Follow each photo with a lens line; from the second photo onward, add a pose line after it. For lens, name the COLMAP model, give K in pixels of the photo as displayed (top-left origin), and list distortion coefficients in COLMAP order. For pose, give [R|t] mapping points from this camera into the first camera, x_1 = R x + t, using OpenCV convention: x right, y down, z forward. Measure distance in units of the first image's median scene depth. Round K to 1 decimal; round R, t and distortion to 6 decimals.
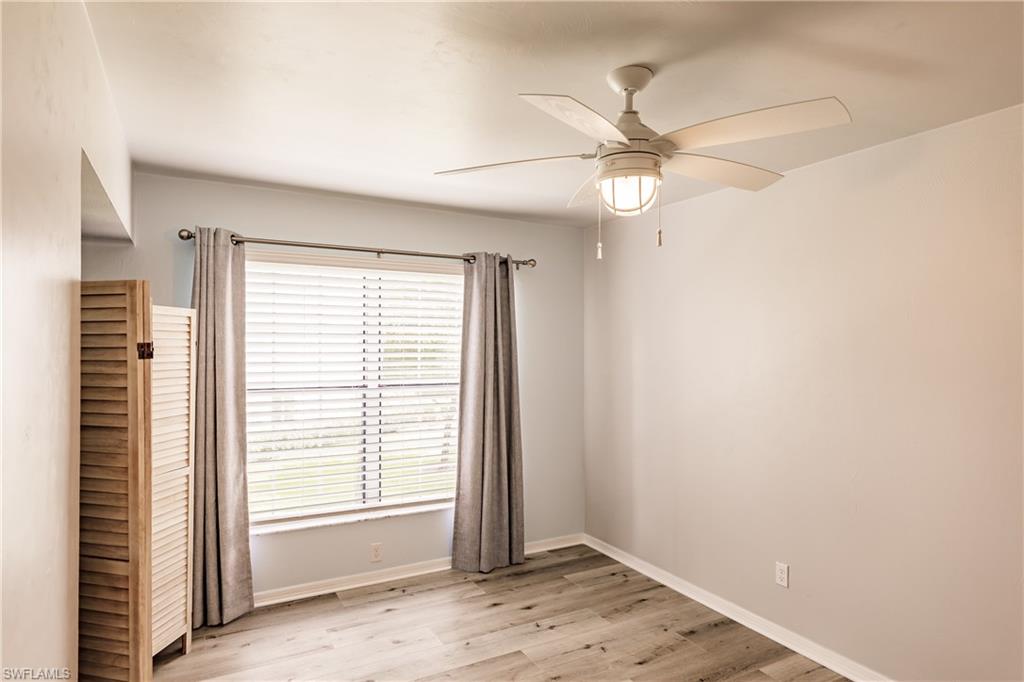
lens RADIAL K [[599.2, 0, 512.1], [0, 599.2, 341.3], [0, 0, 1]] dist [0.005599, 0.001283]
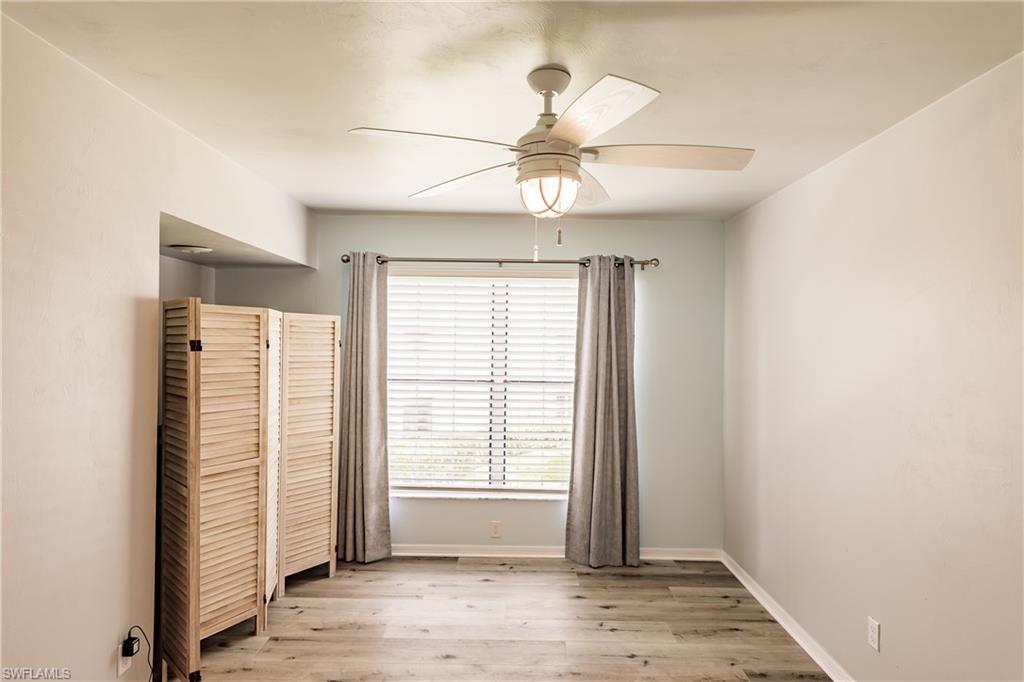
lens RADIAL K [[585.0, 0, 512.2], [0, 585.0, 341.1], [0, 0, 1]] dist [0.012725, 0.000319]
pose [[0.870058, 0.005199, -0.492923, 0.372769], [-0.006698, 0.999977, -0.001276, 0.000798], [0.492905, 0.004412, 0.870072, 0.065011]]
